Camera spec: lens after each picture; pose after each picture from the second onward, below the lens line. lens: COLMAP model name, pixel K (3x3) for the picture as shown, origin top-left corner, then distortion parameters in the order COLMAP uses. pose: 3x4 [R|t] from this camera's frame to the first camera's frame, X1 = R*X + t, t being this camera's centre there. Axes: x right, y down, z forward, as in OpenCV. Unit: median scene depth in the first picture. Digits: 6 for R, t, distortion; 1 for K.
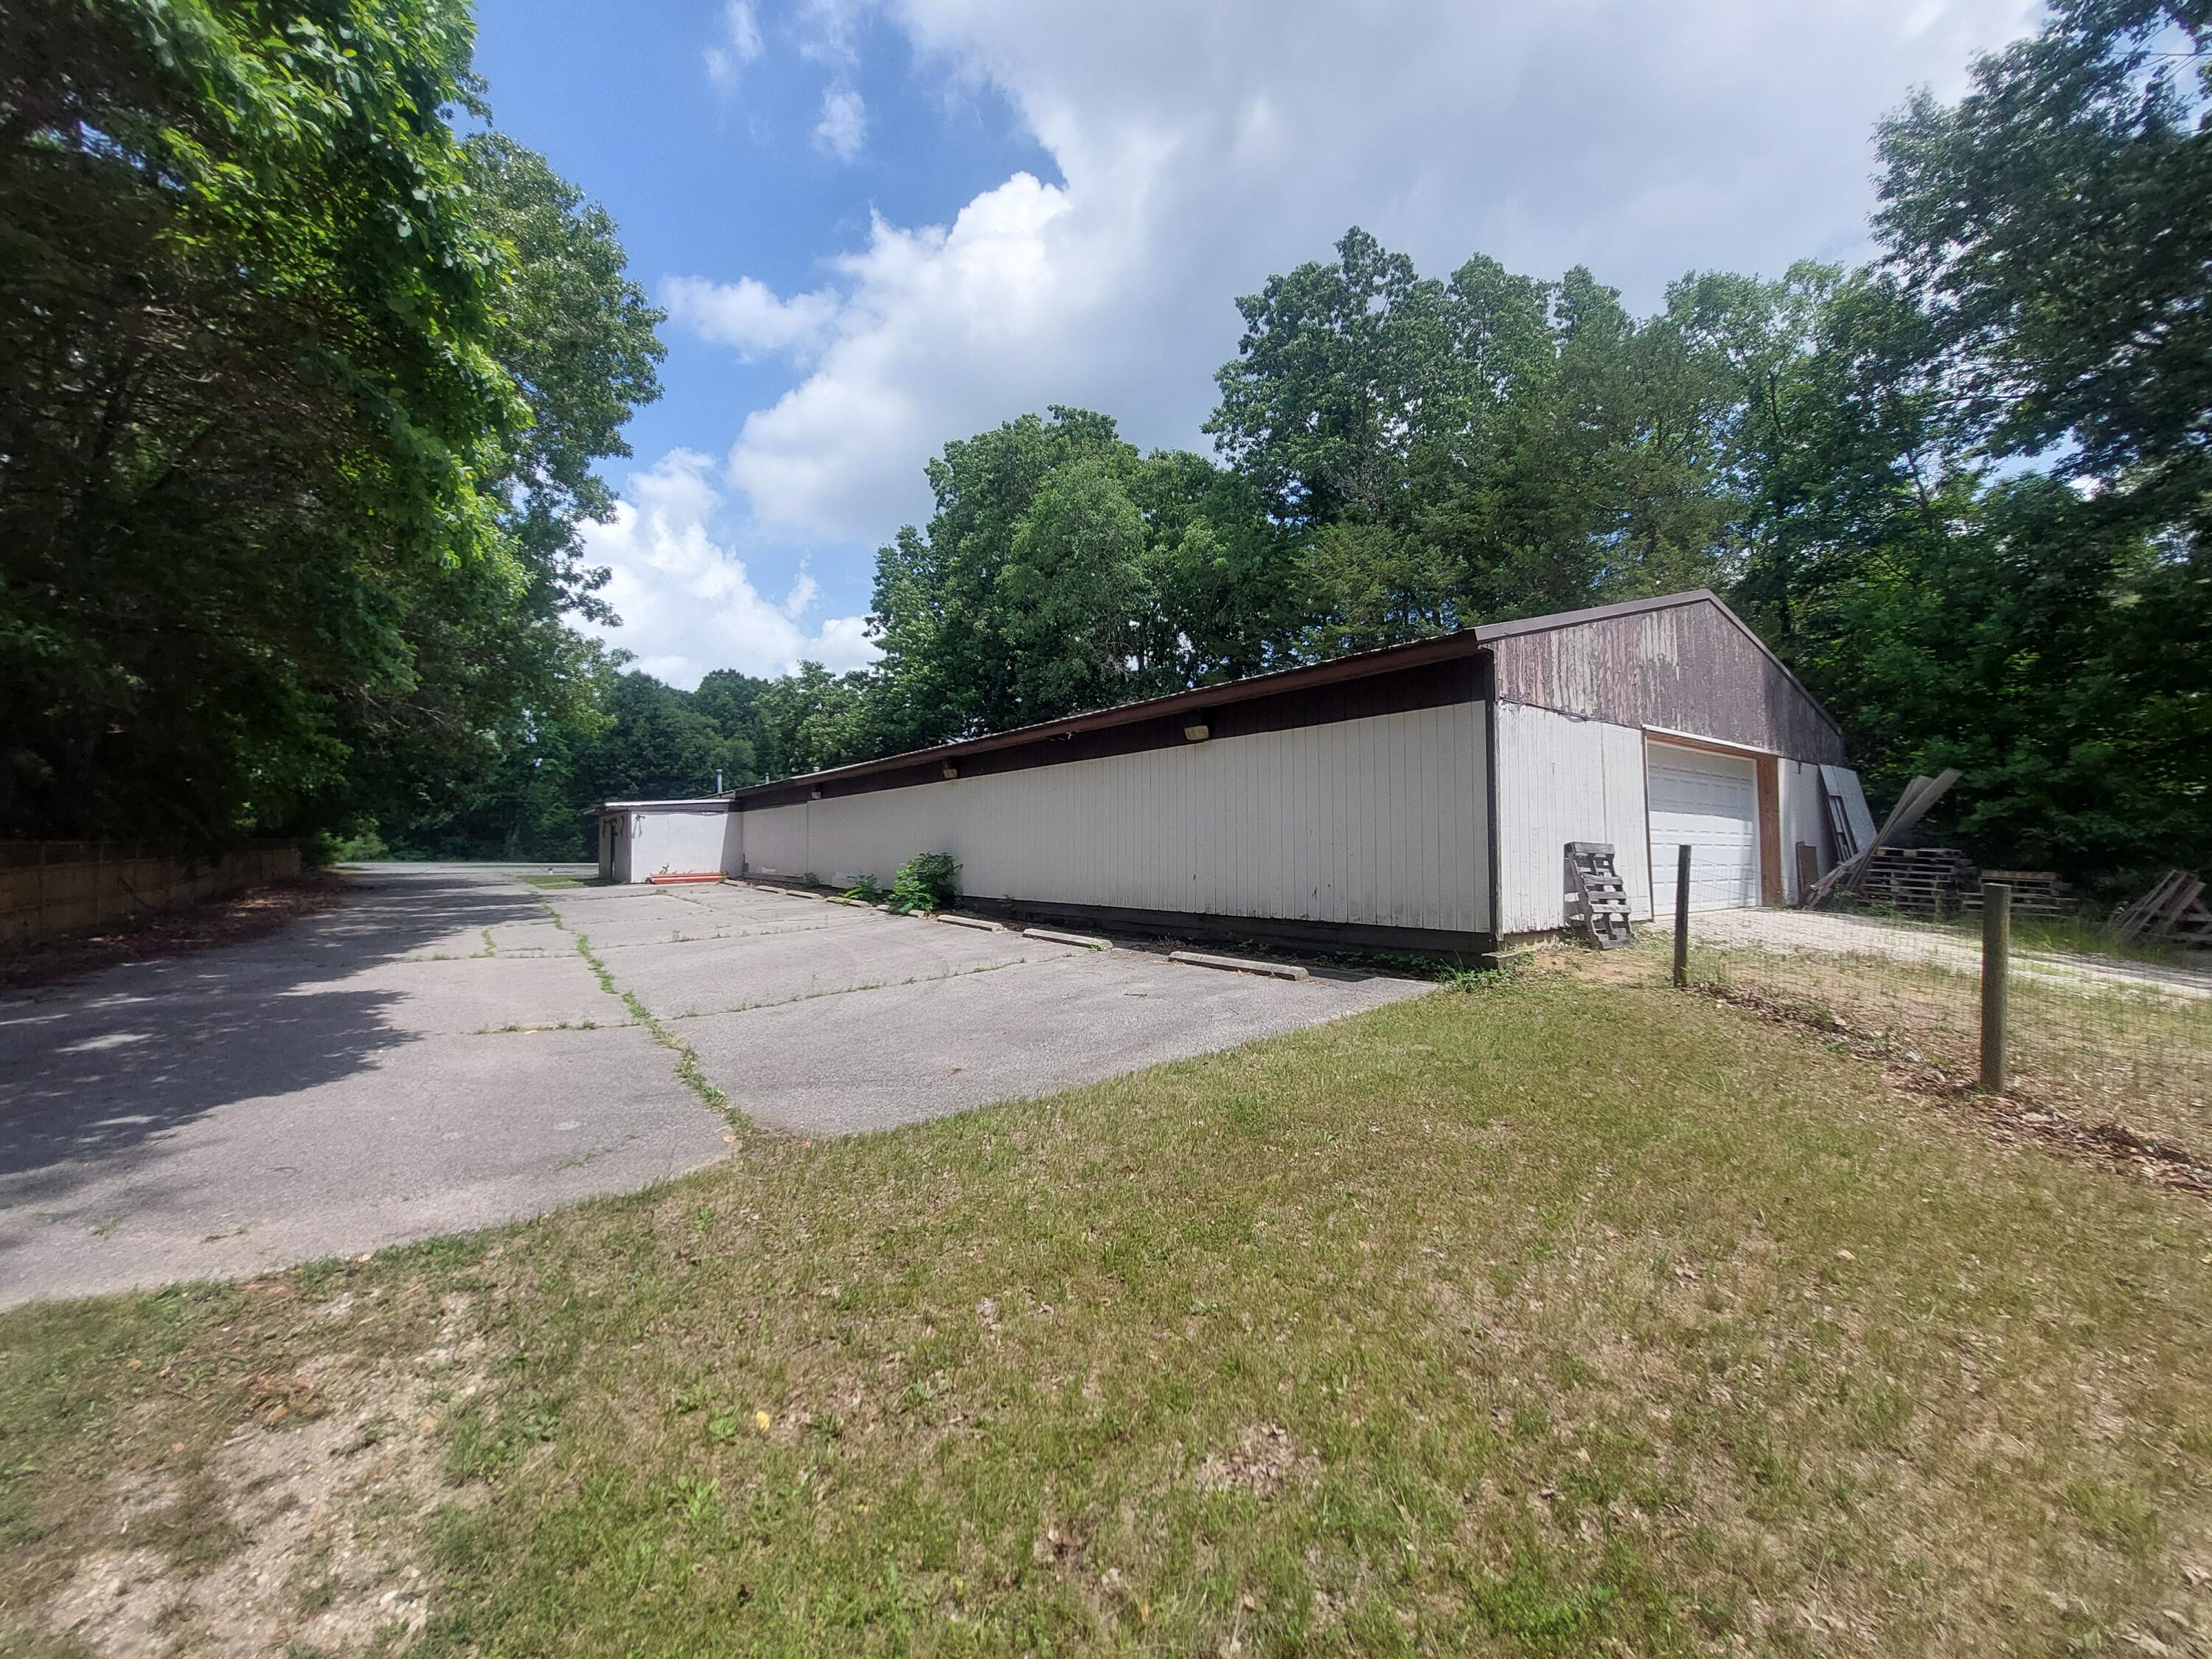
lens RADIAL K [[885.6, 0, 1101.7], [0, 885.6, 822.9], [0, 0, 1]] dist [-0.023020, 0.002328]
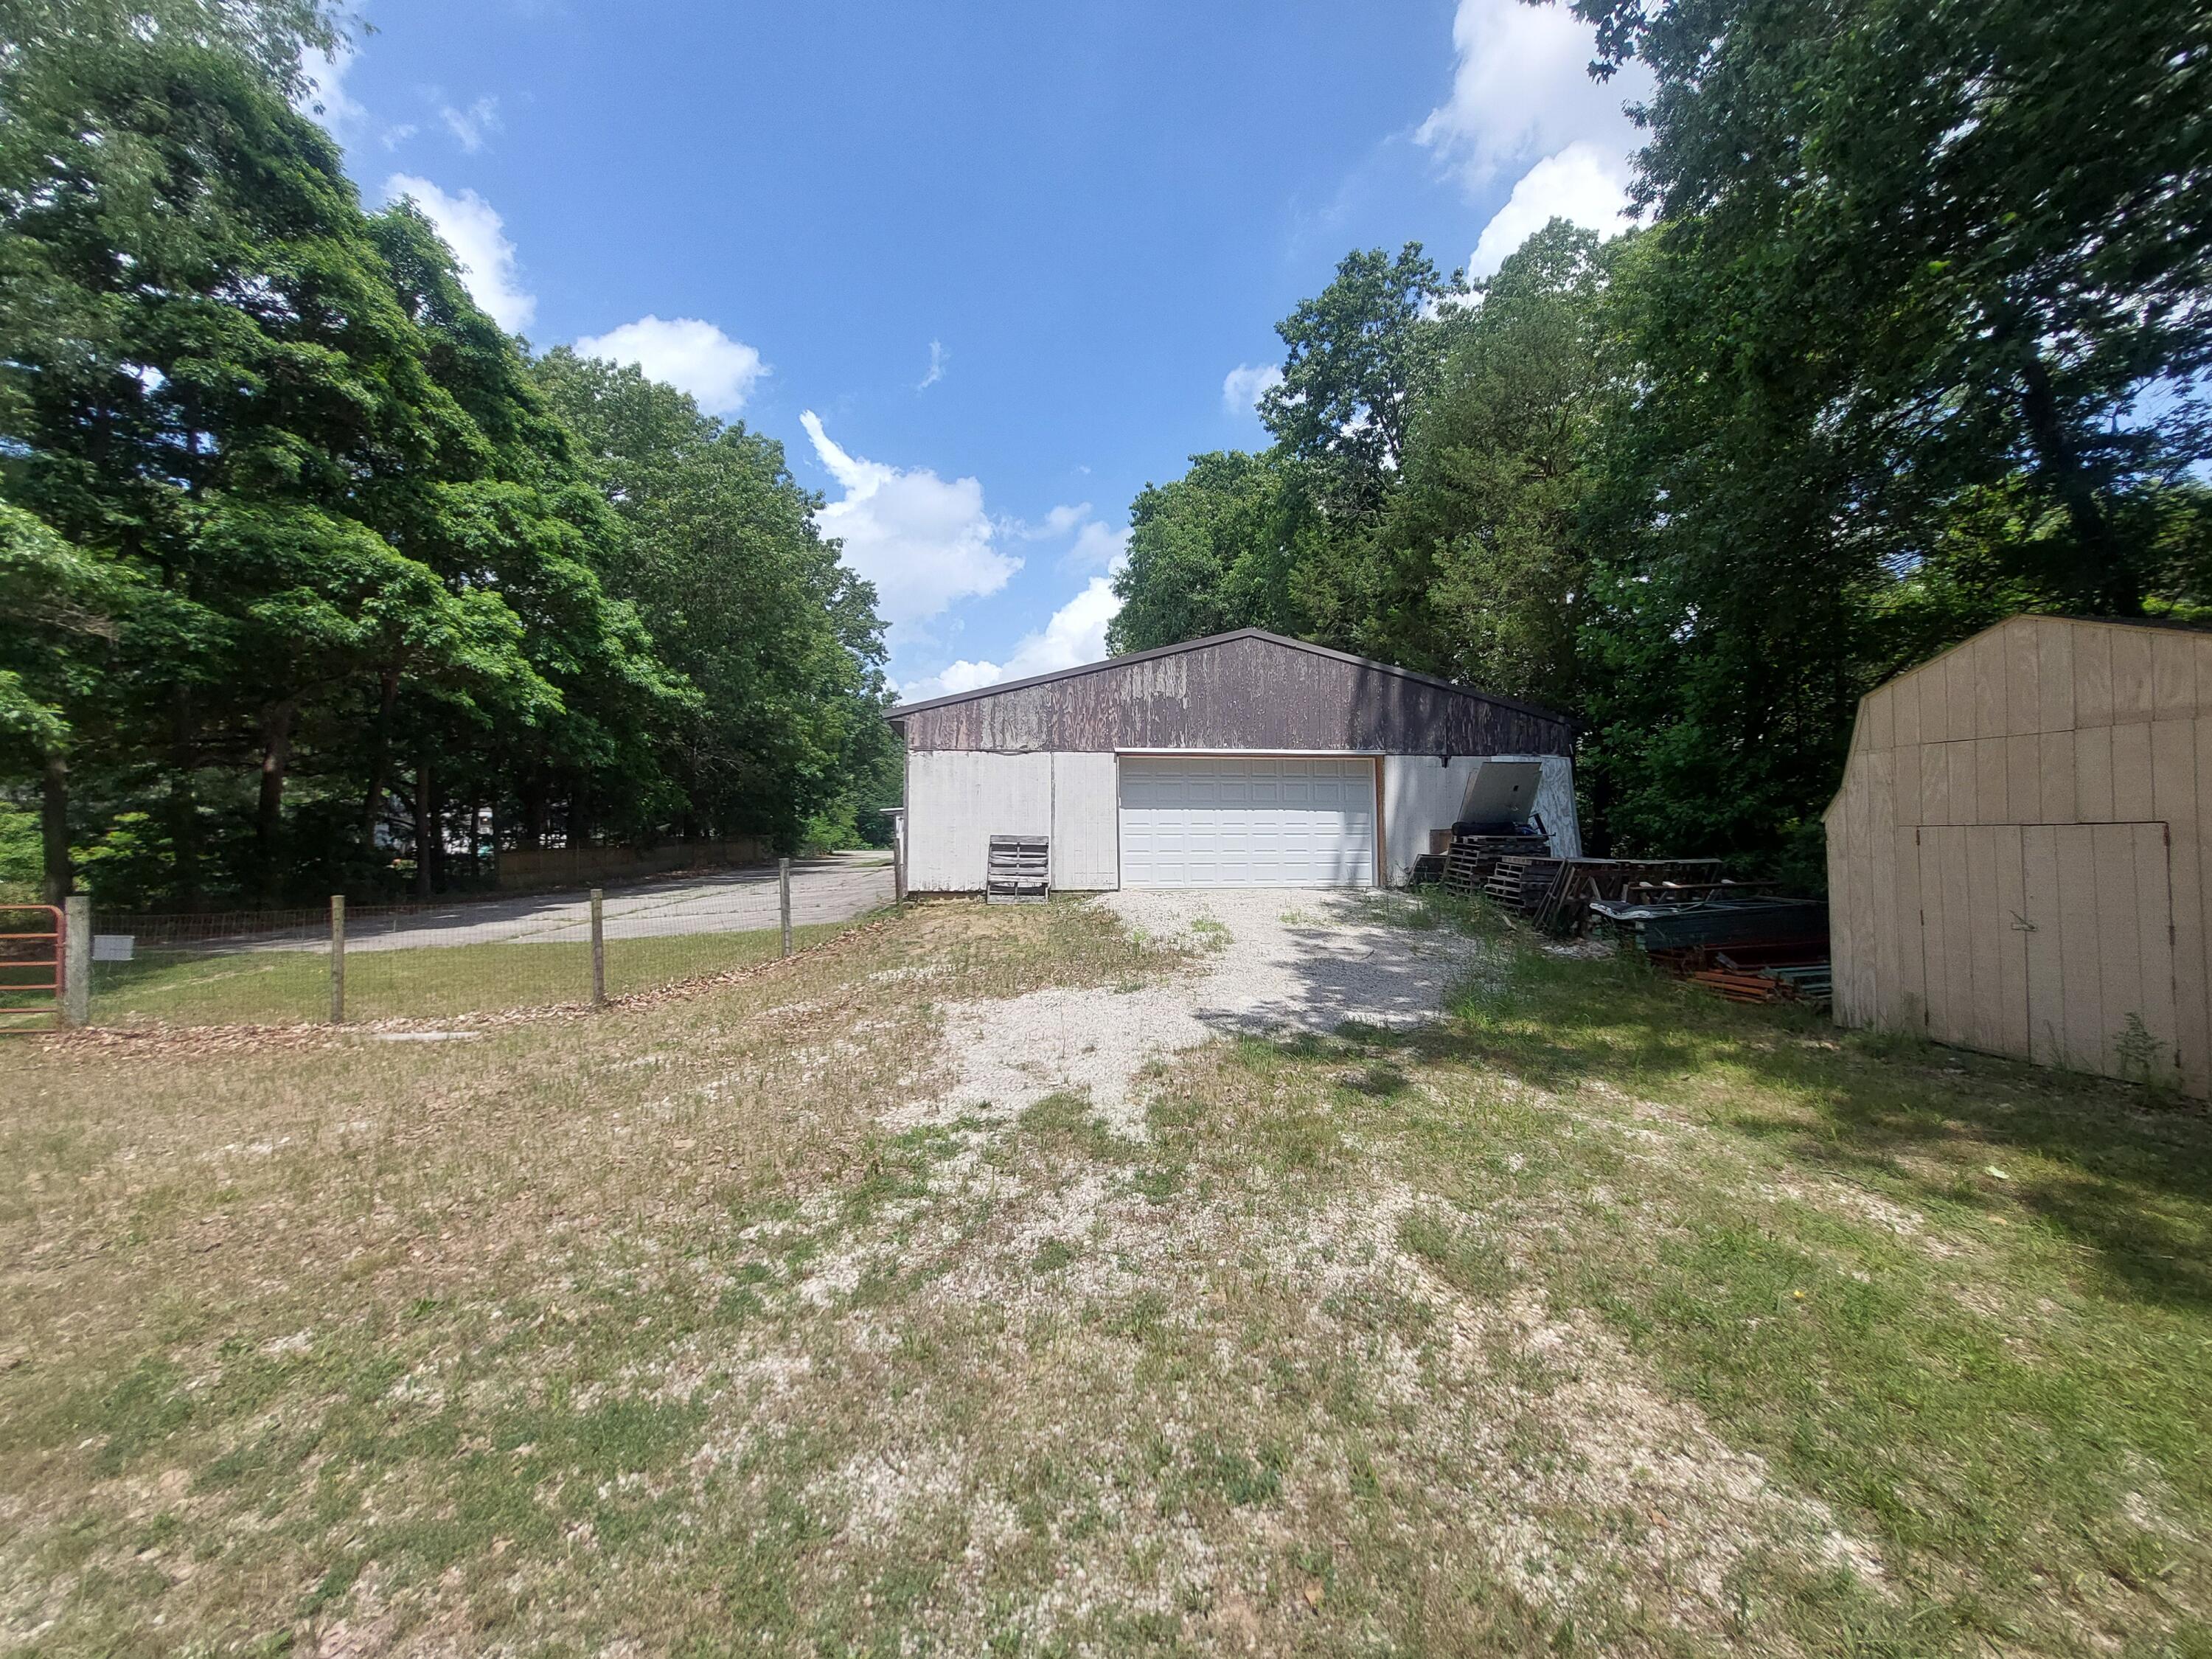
lens RADIAL K [[885.6, 0, 1106.1], [0, 885.6, 819.1], [0, 0, 1]] dist [-0.023020, 0.002328]
pose [[0.870154, -0.016278, -0.492510, 1.471883], [0.020956, 0.999772, 0.003980, -0.008100], [0.492334, -0.013784, 0.870297, -0.249262]]
